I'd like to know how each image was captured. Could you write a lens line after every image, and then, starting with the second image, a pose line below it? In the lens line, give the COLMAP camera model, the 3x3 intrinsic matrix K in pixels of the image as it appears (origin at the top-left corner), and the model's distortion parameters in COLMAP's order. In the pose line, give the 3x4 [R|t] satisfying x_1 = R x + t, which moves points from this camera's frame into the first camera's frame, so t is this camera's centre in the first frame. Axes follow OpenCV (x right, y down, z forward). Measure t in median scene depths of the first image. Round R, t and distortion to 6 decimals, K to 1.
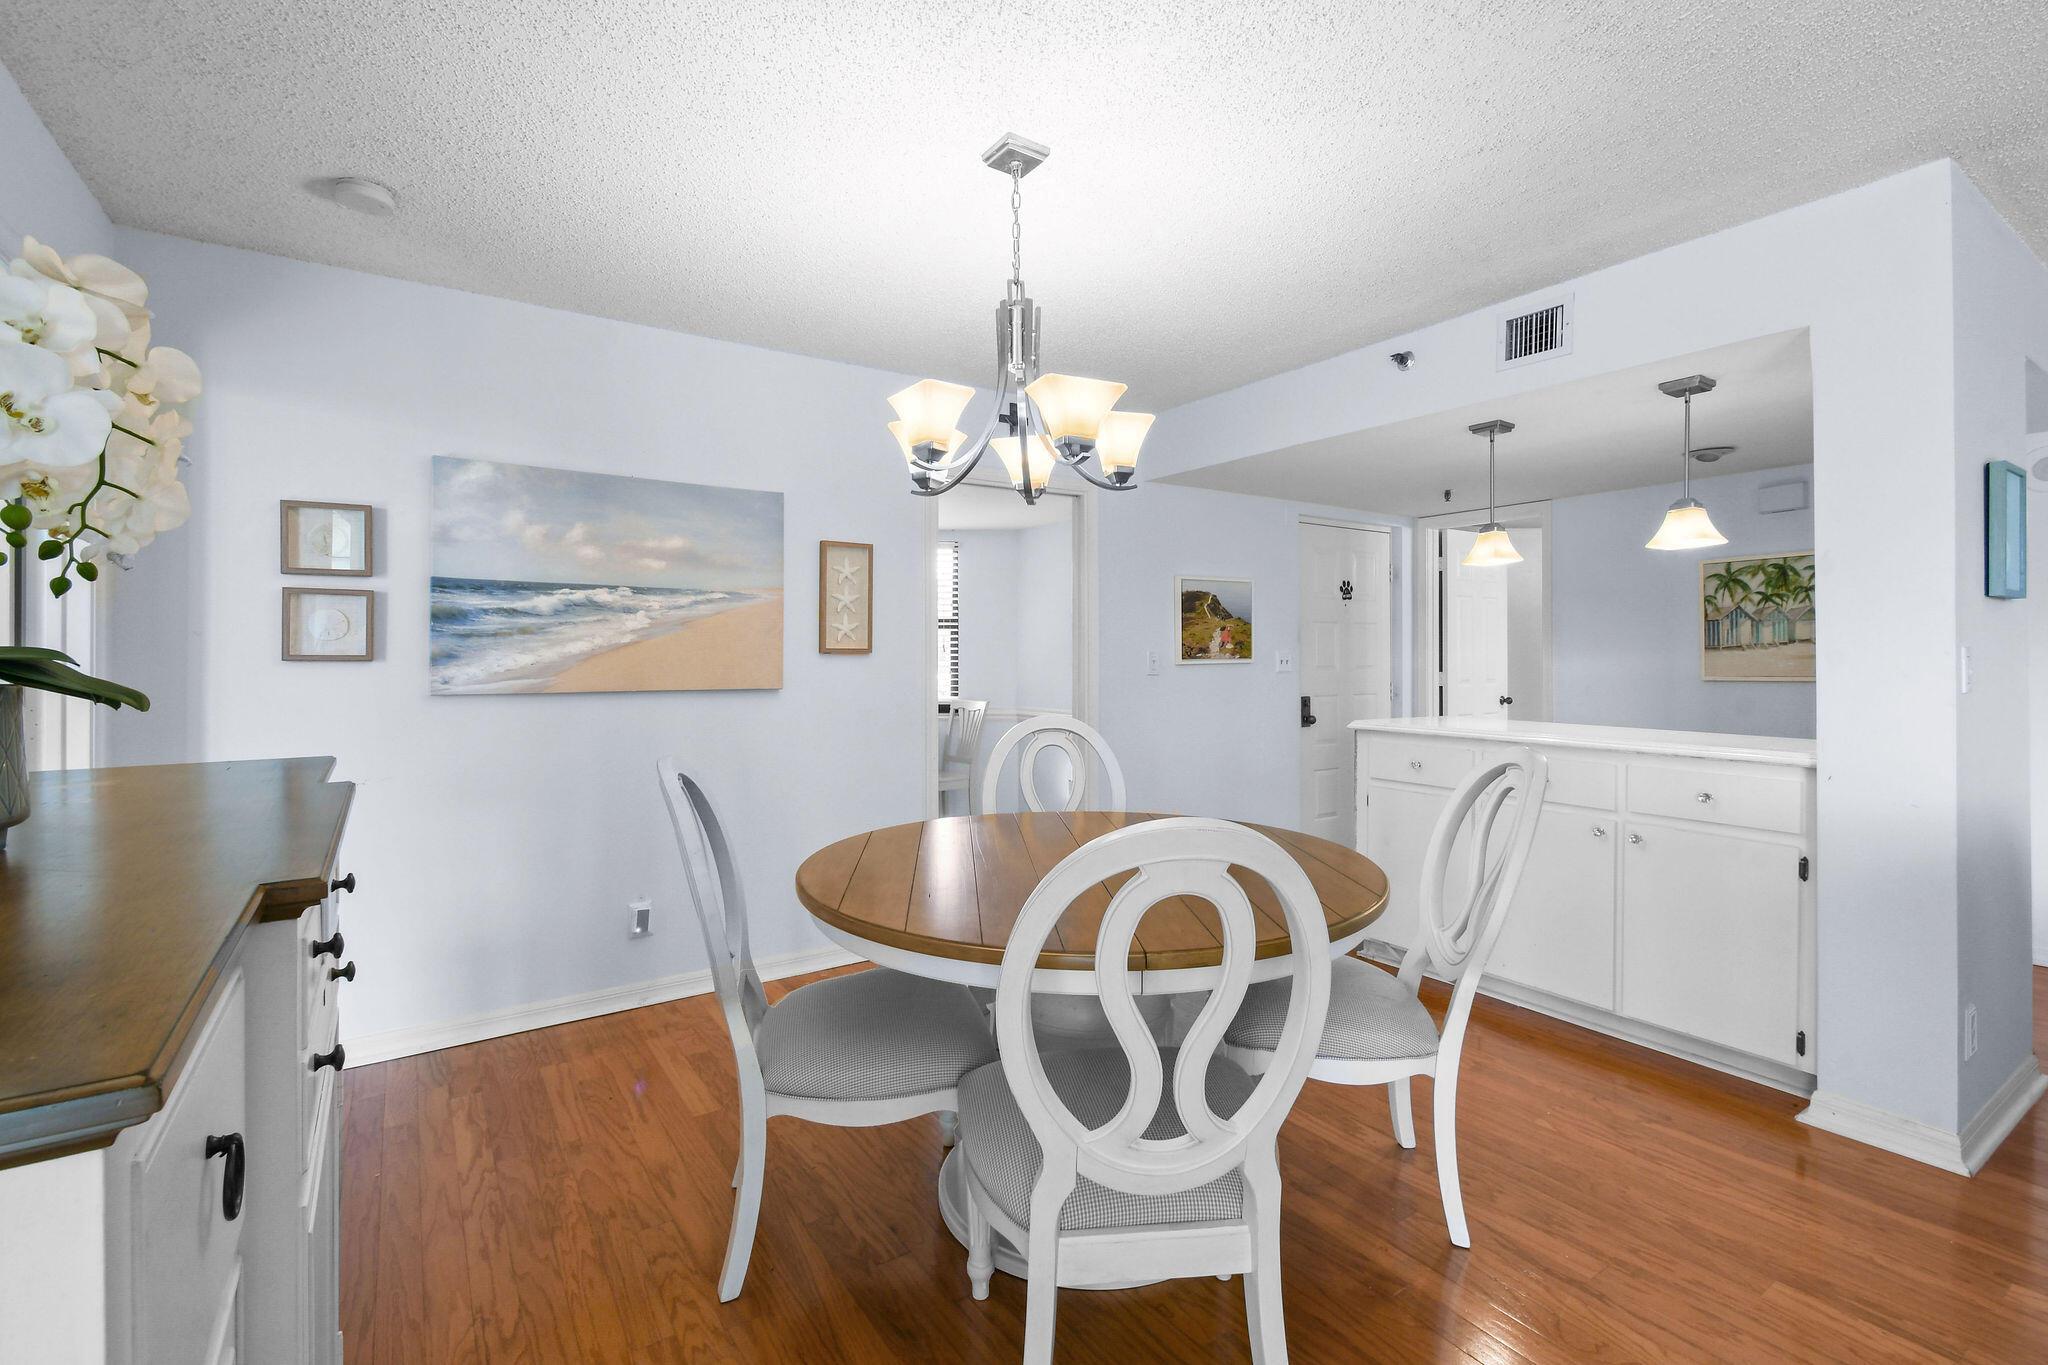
lens RADIAL K [[913.9, 0, 1065.2], [0, 913.9, 673.4], [0, 0, 1]] dist [0.001457, -0.001142]
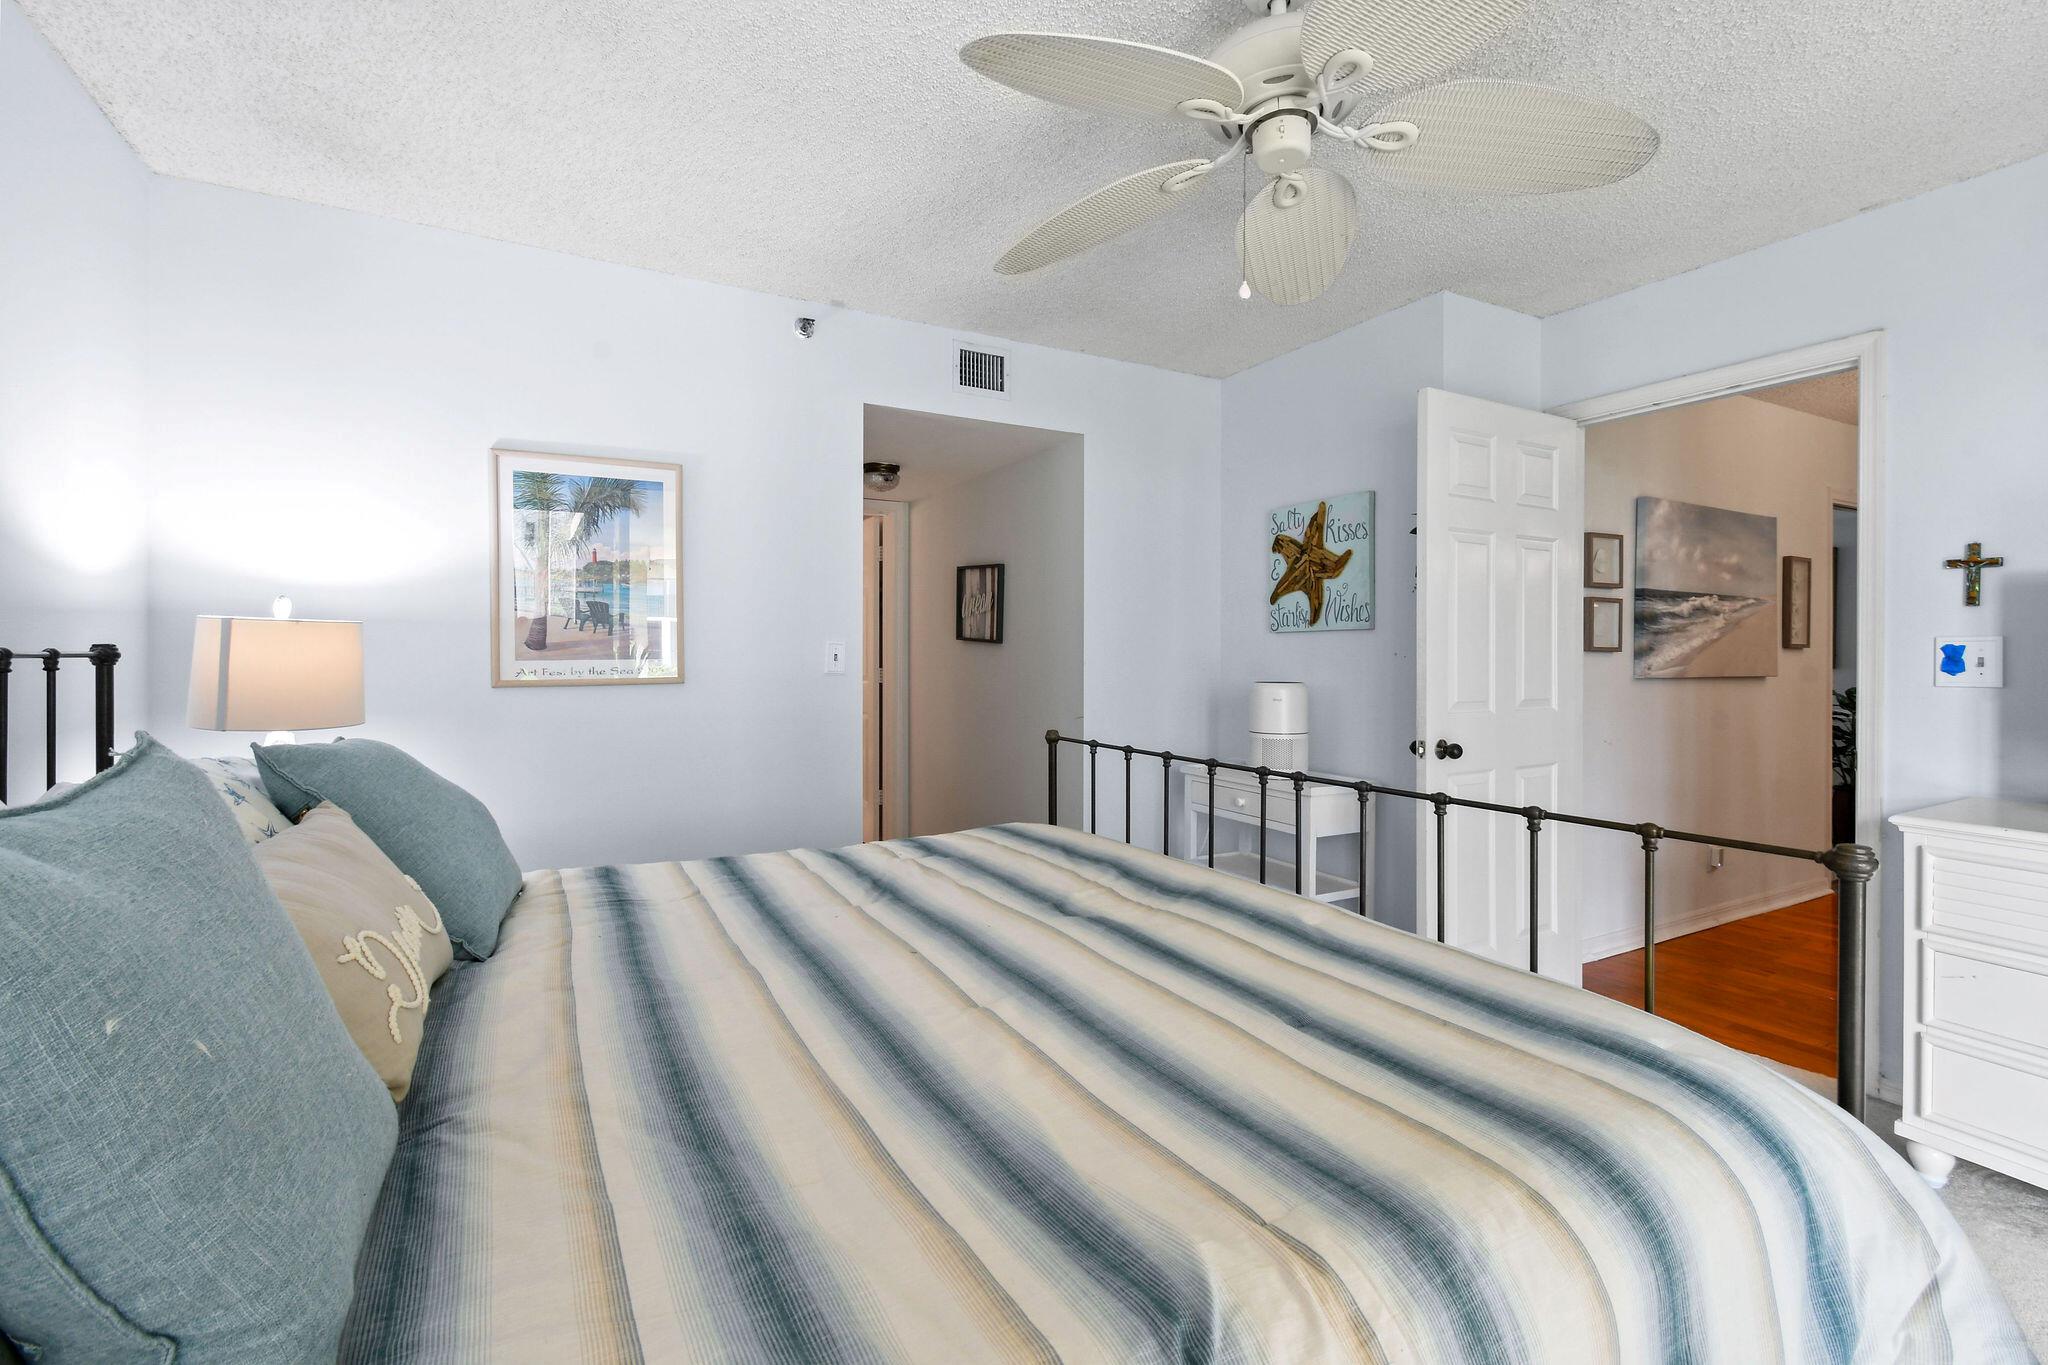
lens RADIAL K [[913.9, 0, 1035.1], [0, 913.9, 683.2], [0, 0, 1]] dist [0.001457, -0.001142]
pose [[0.993002, -0.004795, -0.117999, -1.339774], [0.004115, 0.999974, -0.006005, 0.033719], [0.118025, 0.005477, 0.992996, -0.394357]]
